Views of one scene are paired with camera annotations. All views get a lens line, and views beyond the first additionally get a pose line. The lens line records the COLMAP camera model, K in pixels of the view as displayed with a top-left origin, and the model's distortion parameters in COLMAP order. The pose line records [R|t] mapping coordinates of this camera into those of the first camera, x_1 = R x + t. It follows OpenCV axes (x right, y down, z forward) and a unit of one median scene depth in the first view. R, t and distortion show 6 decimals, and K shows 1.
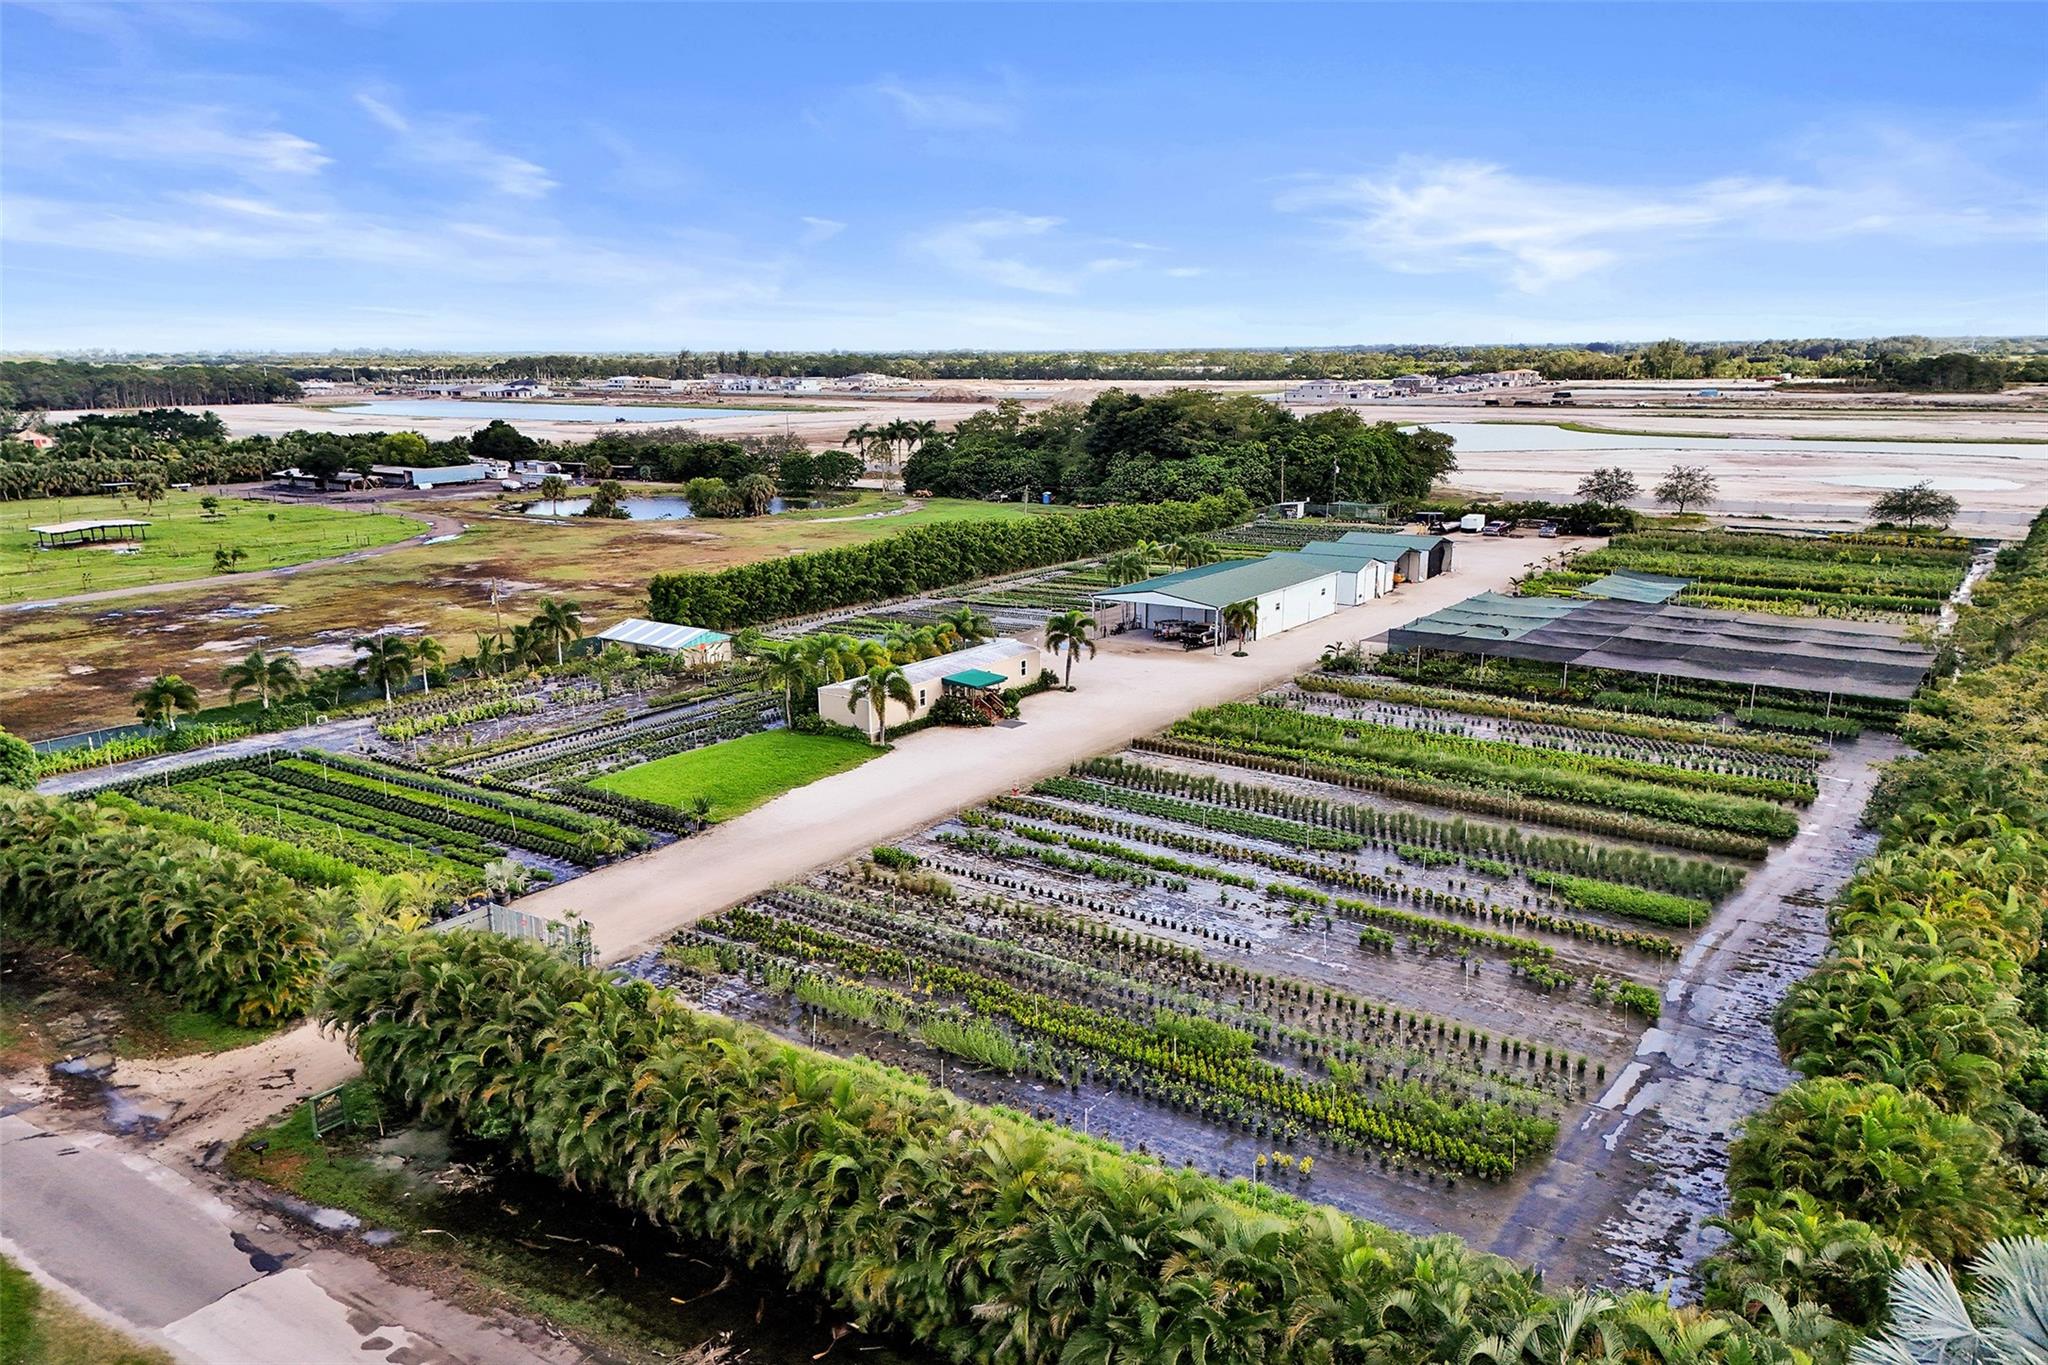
lens RADIAL K [[1434.0, 0, 1024.0], [0, 1434.0, 682.5], [0, 0, 1]] dist [0.076897, -0.063079]
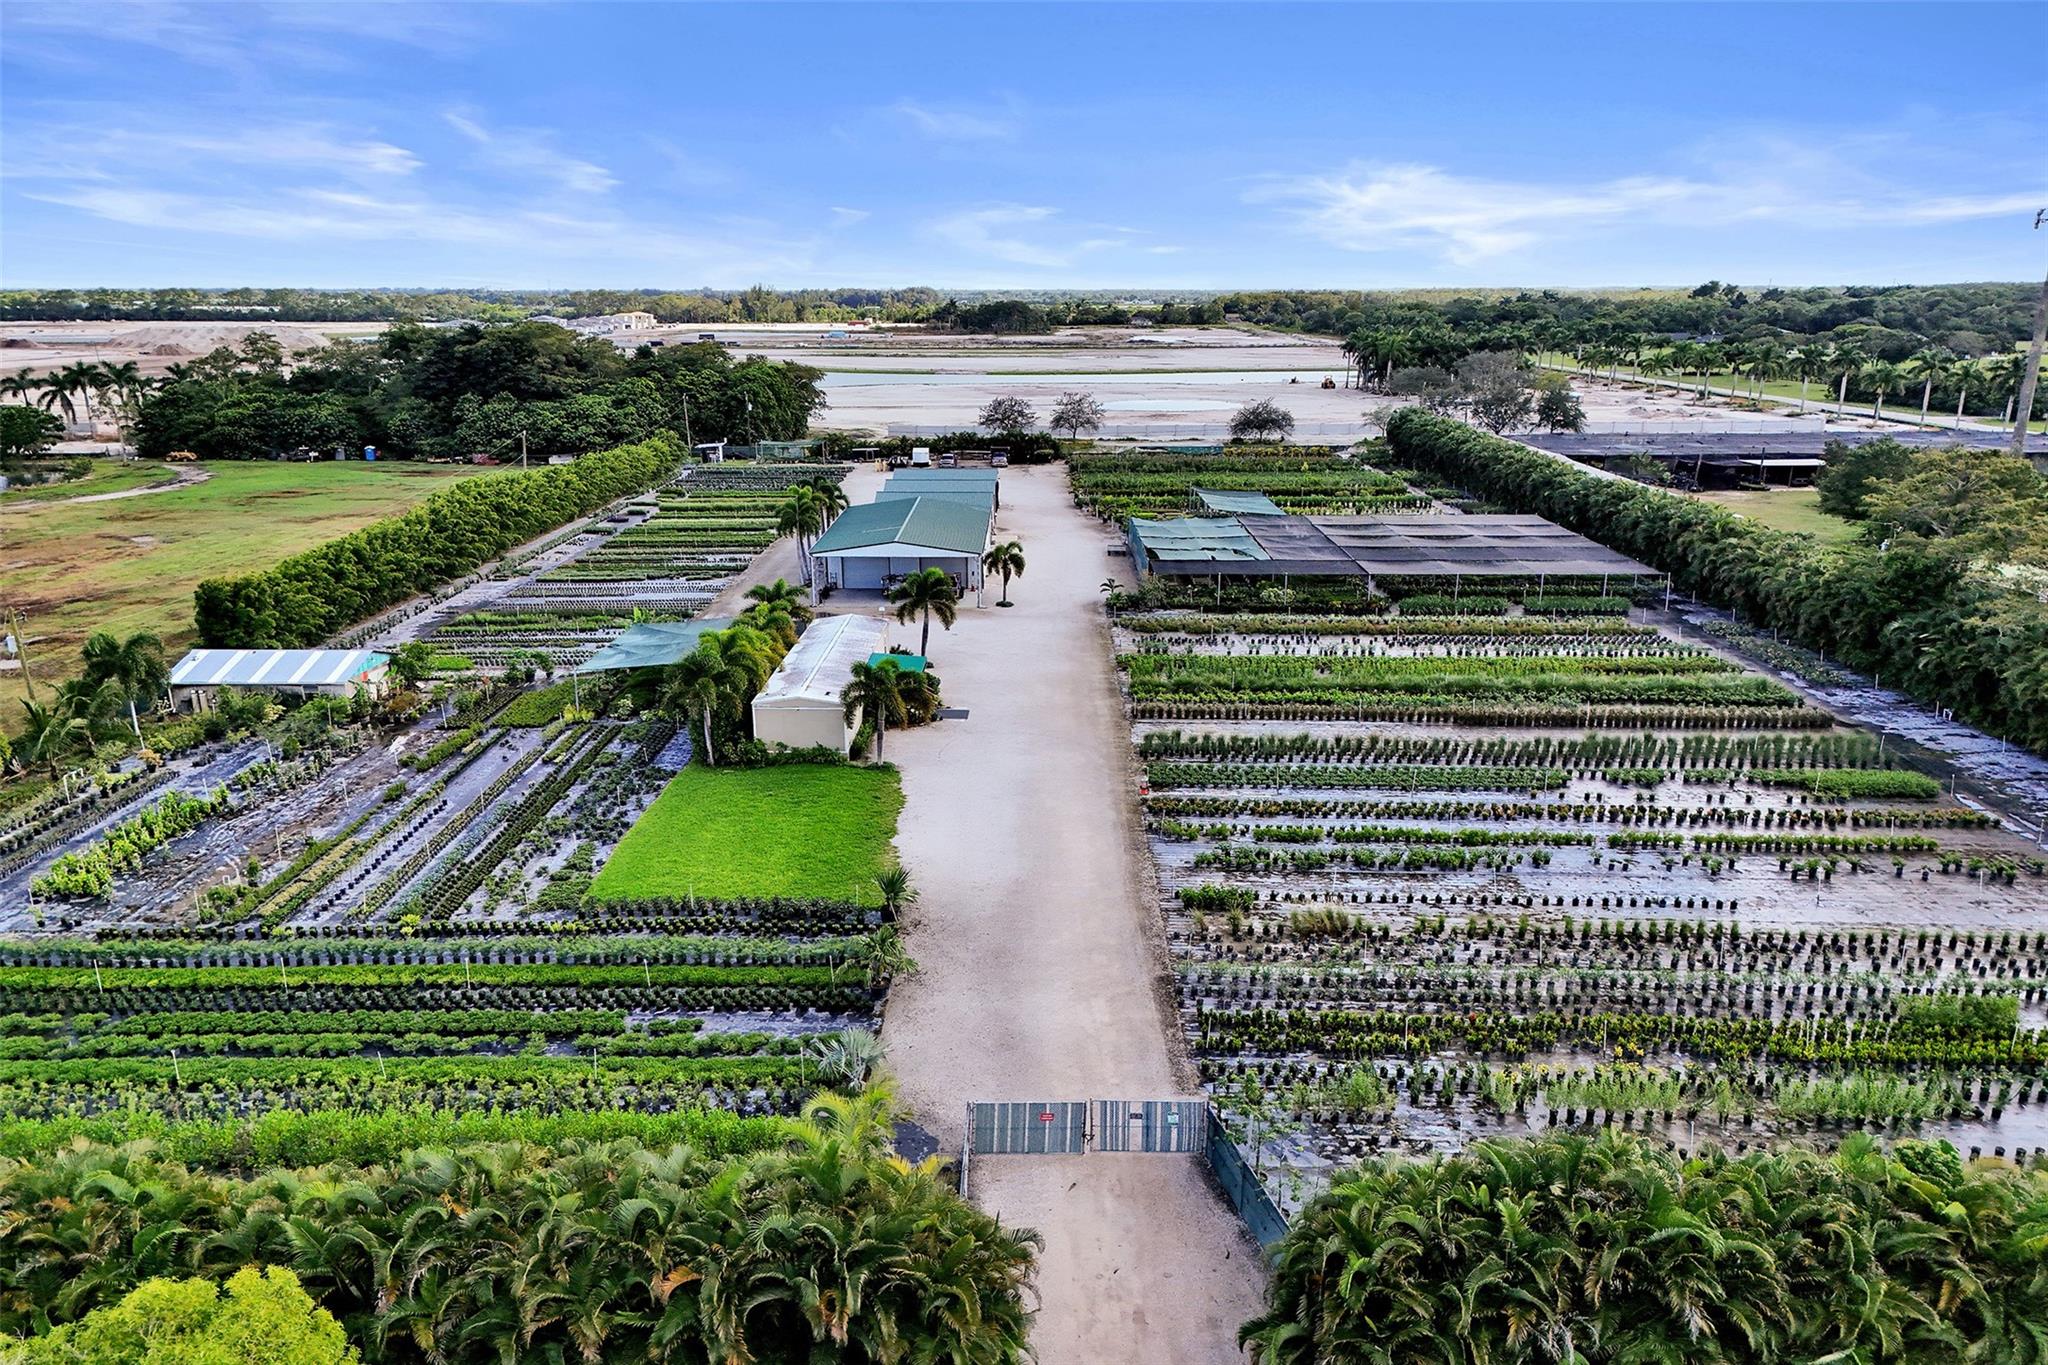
lens RADIAL K [[1496.3, 0, 1024.0], [0, 1496.3, 682.5], [0, 0, 1]] dist [0.029971, 0.001617]
pose [[0.834961, -0.133683, 0.533824, -0.498777], [0.119188, 0.990951, 0.061736, -0.040904], [-0.537247, 0.012078, 0.843339, 0.355194]]
